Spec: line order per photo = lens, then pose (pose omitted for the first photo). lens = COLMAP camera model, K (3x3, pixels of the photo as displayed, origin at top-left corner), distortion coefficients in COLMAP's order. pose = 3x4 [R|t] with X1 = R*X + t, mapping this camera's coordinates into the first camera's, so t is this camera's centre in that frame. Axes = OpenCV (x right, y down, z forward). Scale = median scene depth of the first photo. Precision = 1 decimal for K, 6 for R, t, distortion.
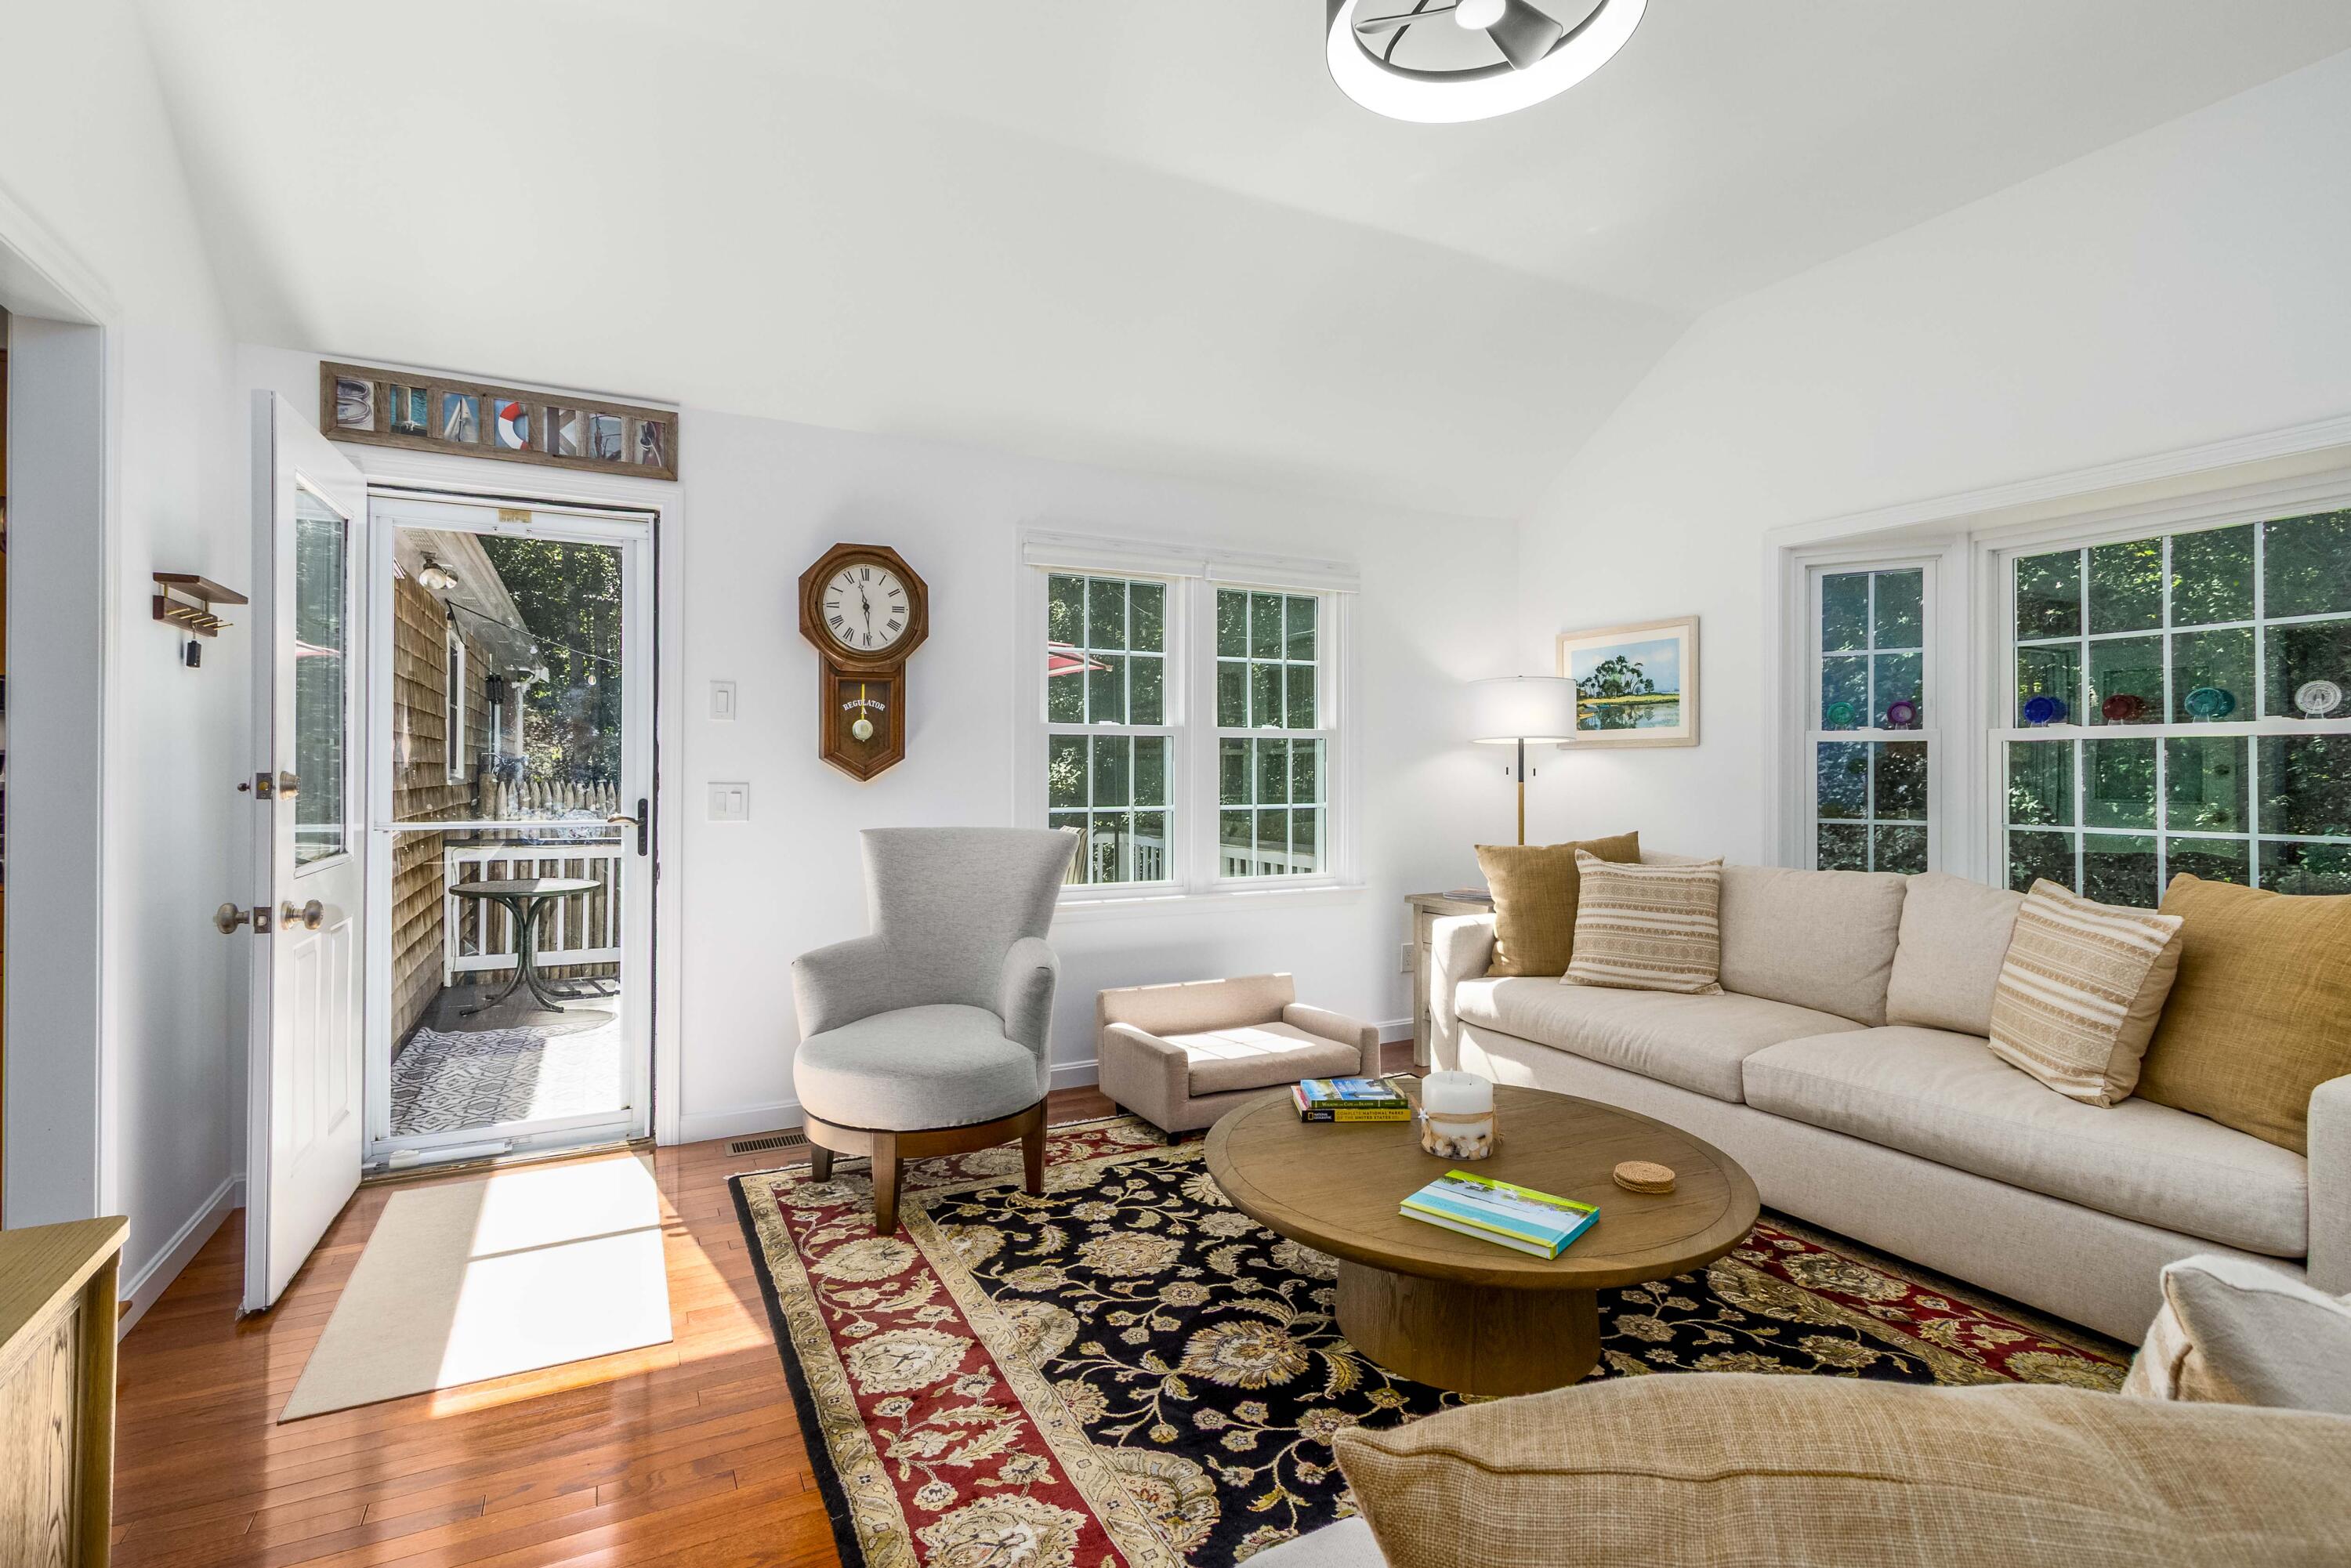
lens RADIAL K [[1116.2, 0, 1176.4], [0, 1116.2, 769.7], [0, 0, 1]] dist [0.003007, -0.000750]
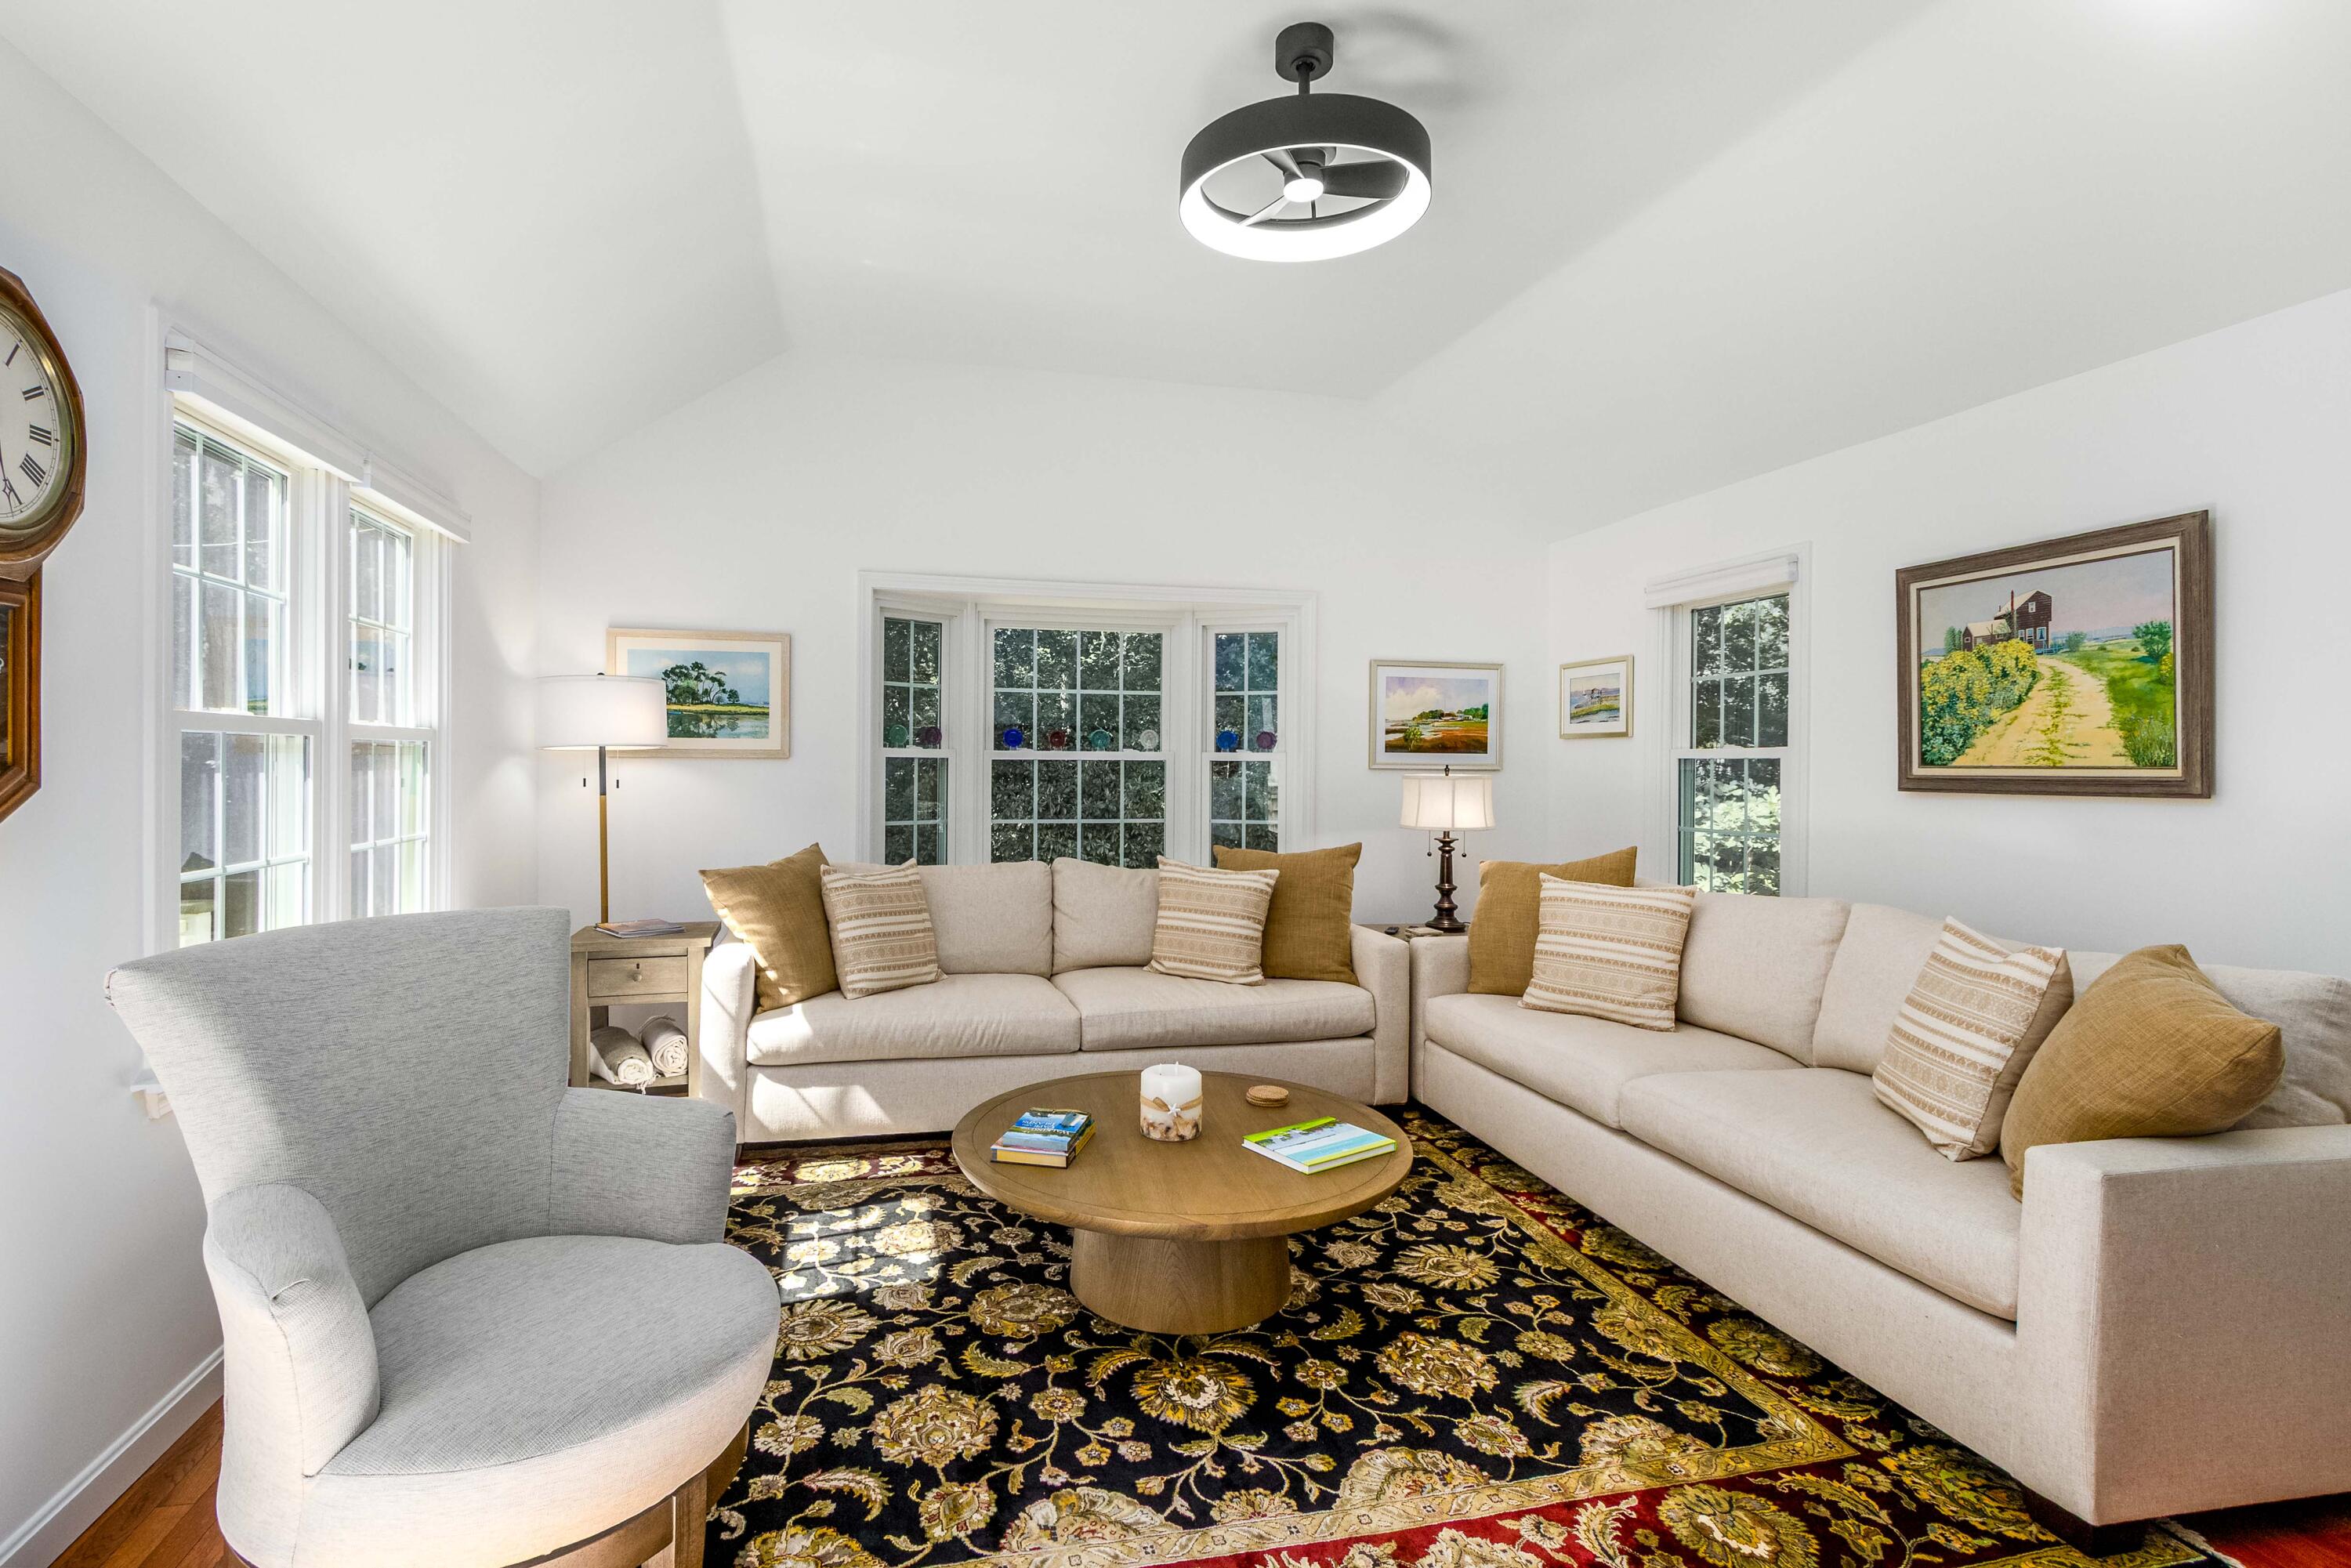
lens RADIAL K [[1116.2, 0, 1142.9], [0, 1116.2, 763.6], [0, 0, 1]] dist [0.003007, -0.000750]
pose [[0.239166, 0.001415, 0.970978, -0.763628], [-0.010210, 0.999947, 0.001057, -0.032715], [-0.970925, -0.010166, 0.239167, 0.672337]]
